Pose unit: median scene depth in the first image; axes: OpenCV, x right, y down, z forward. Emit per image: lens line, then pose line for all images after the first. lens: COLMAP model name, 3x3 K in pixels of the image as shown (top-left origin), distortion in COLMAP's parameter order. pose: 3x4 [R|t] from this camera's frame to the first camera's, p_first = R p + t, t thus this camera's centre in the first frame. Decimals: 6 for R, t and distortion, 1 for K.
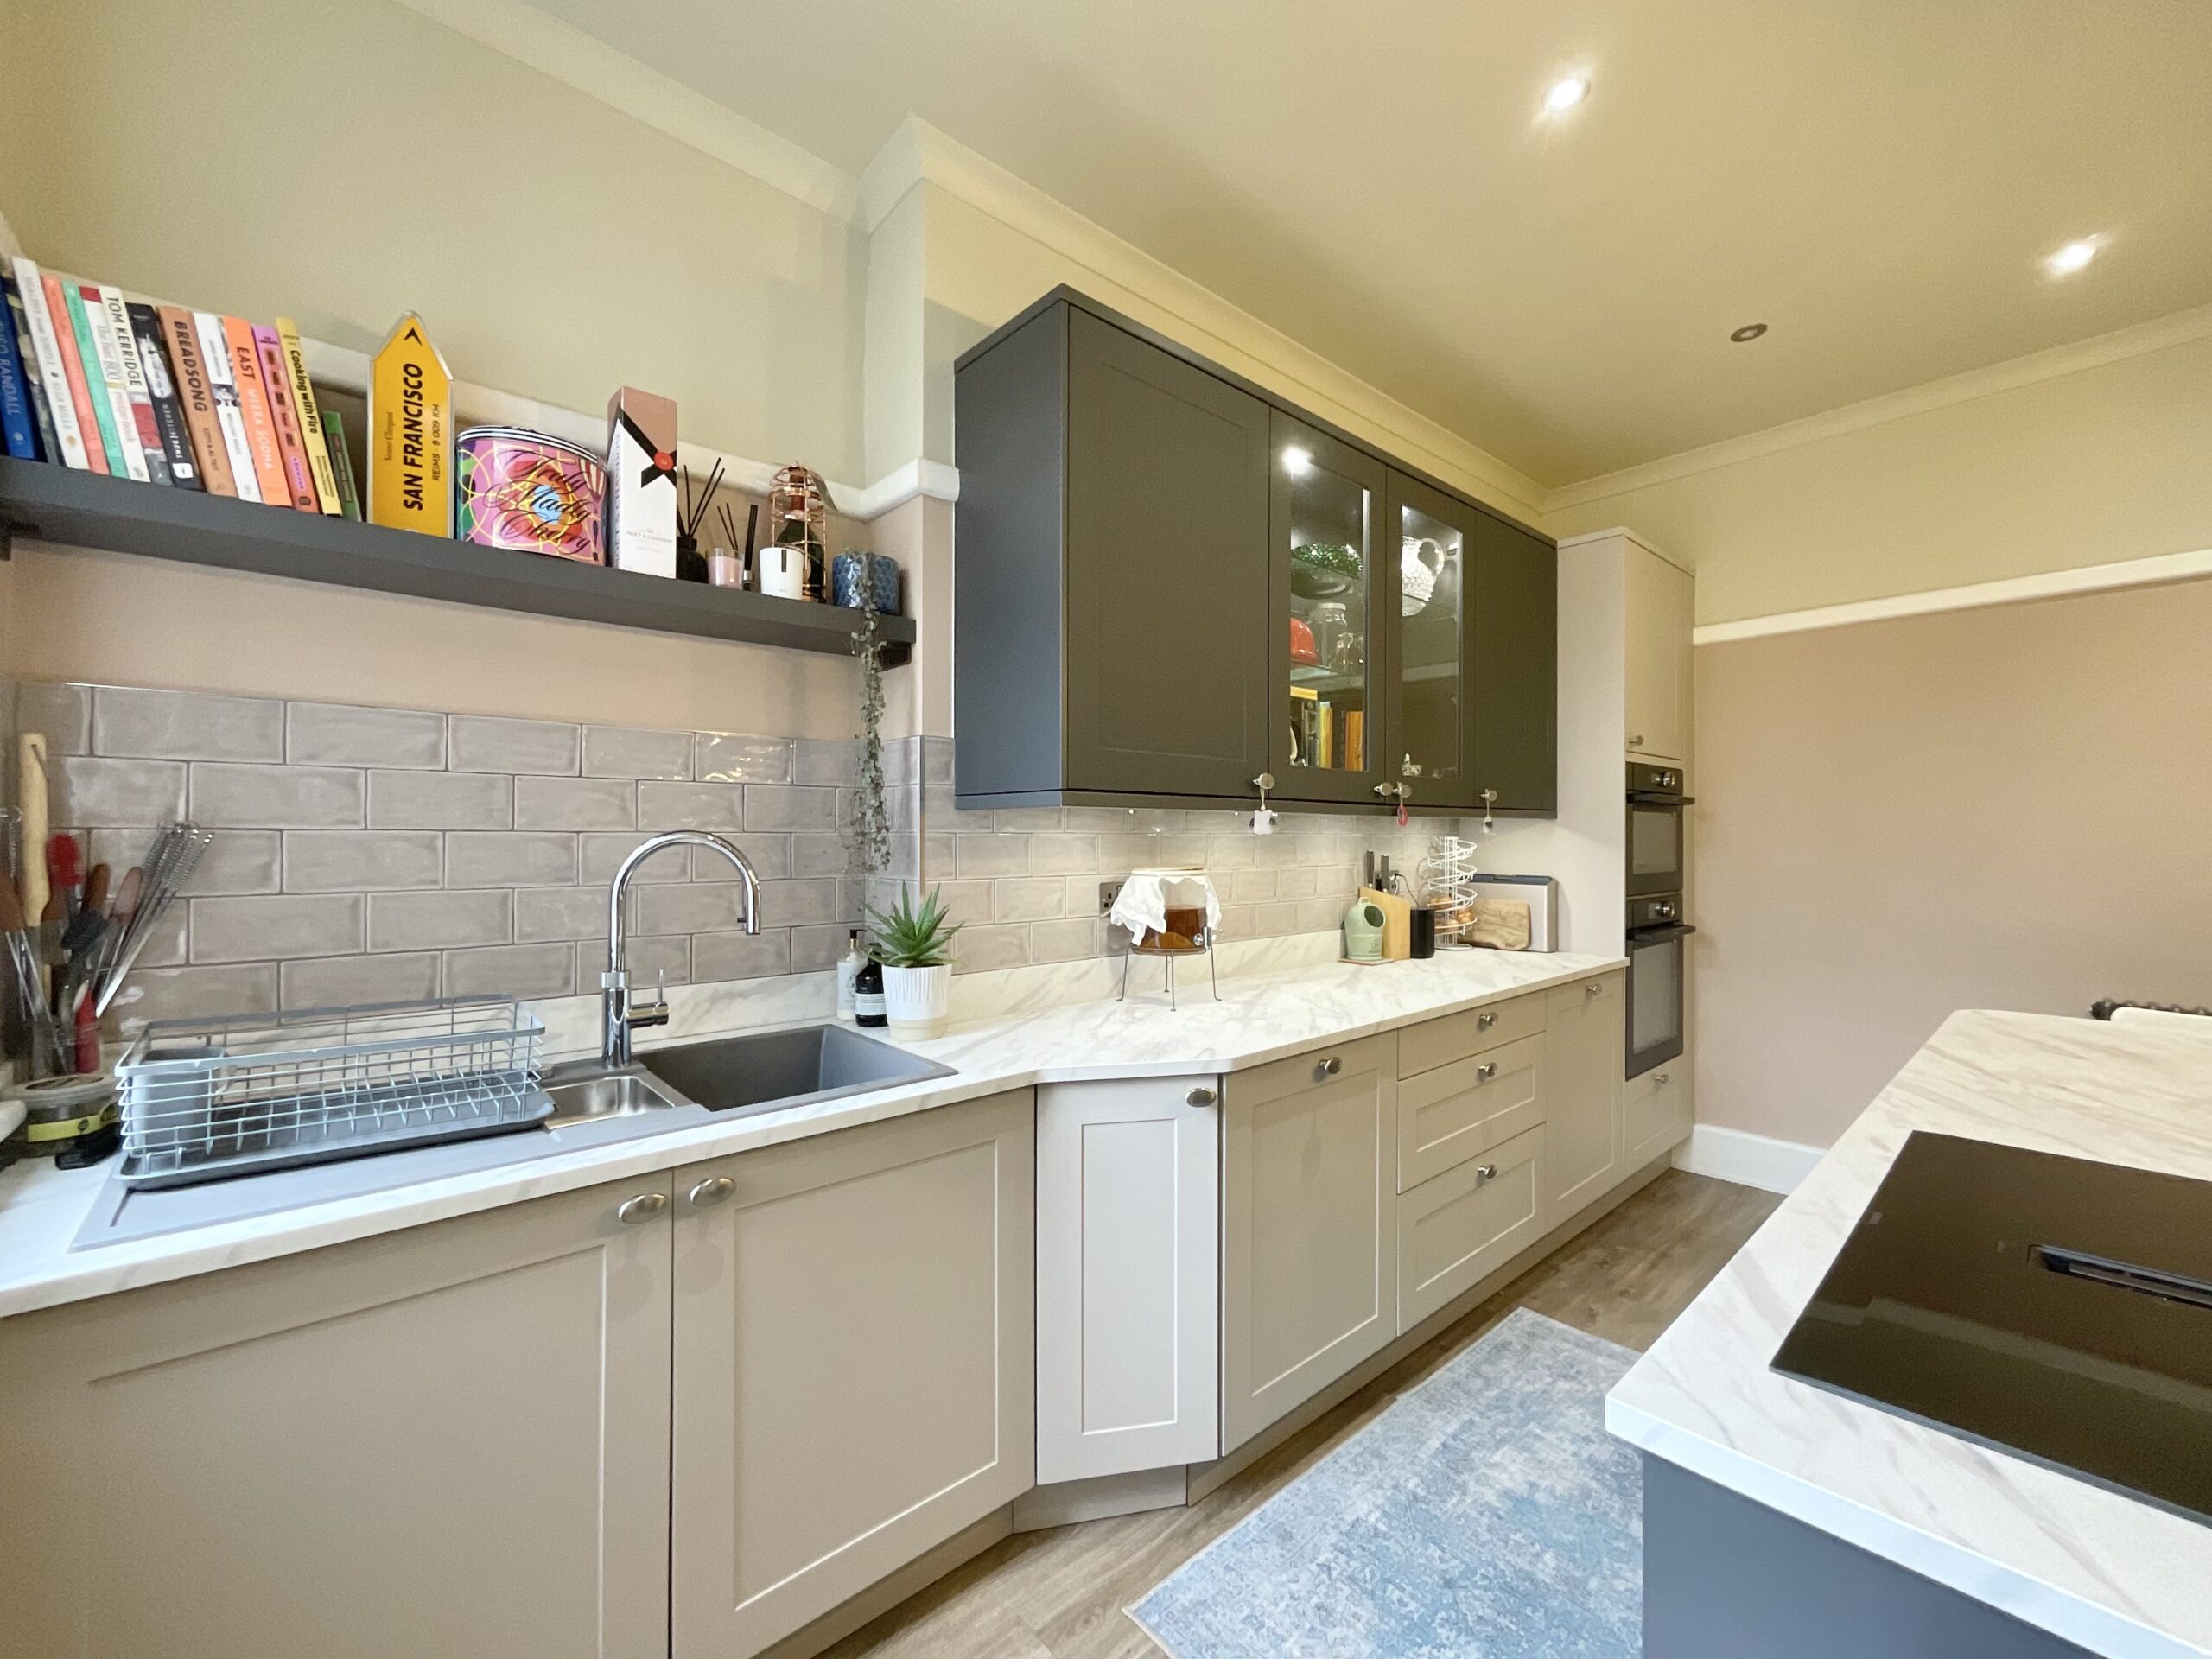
lens RADIAL K [[900.6, 0, 1106.0], [0, 900.6, 829.5], [0, 0, 1]] dist [-0.001959, -0.000599]
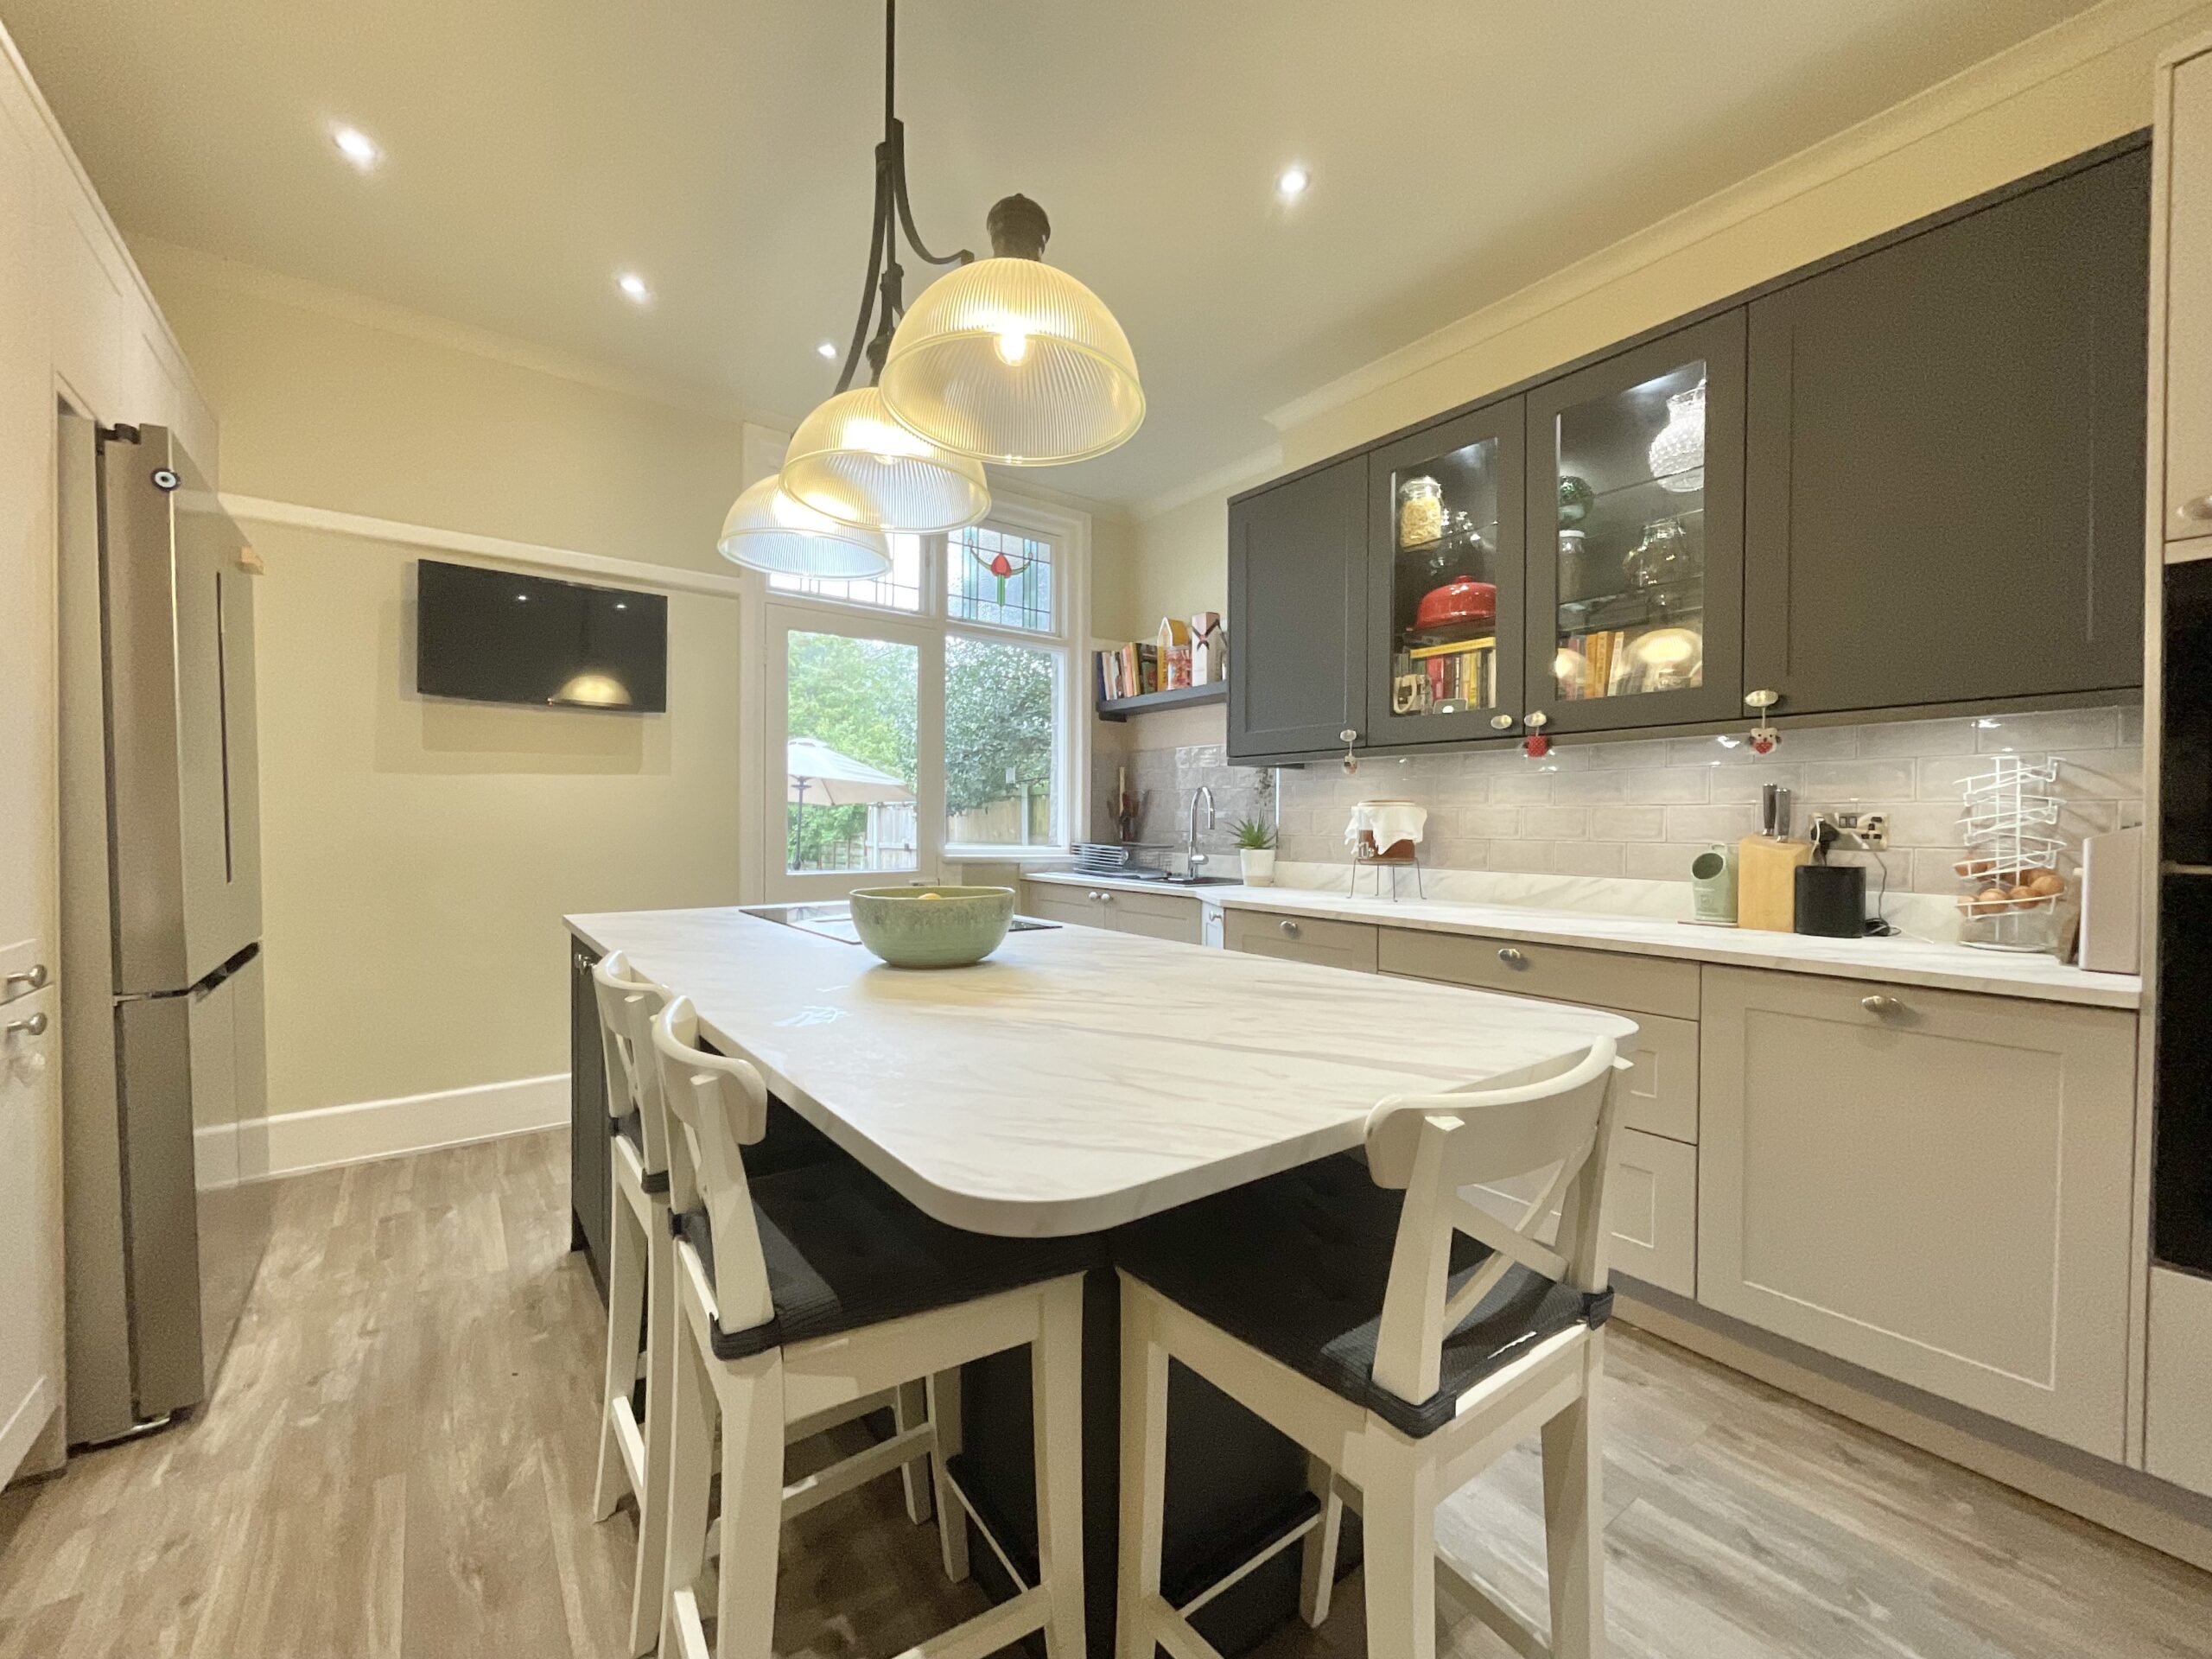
lens RADIAL K [[900.6, 0, 1106.0], [0, 900.6, 829.5], [0, 0, 1]] dist [-0.001959, -0.000599]
pose [[-0.086175, 0.006453, -0.996259, 1.516232], [-0.000895, 0.999978, 0.006554, 0.078509], [0.996280, 0.001456, -0.086167, 0.712362]]
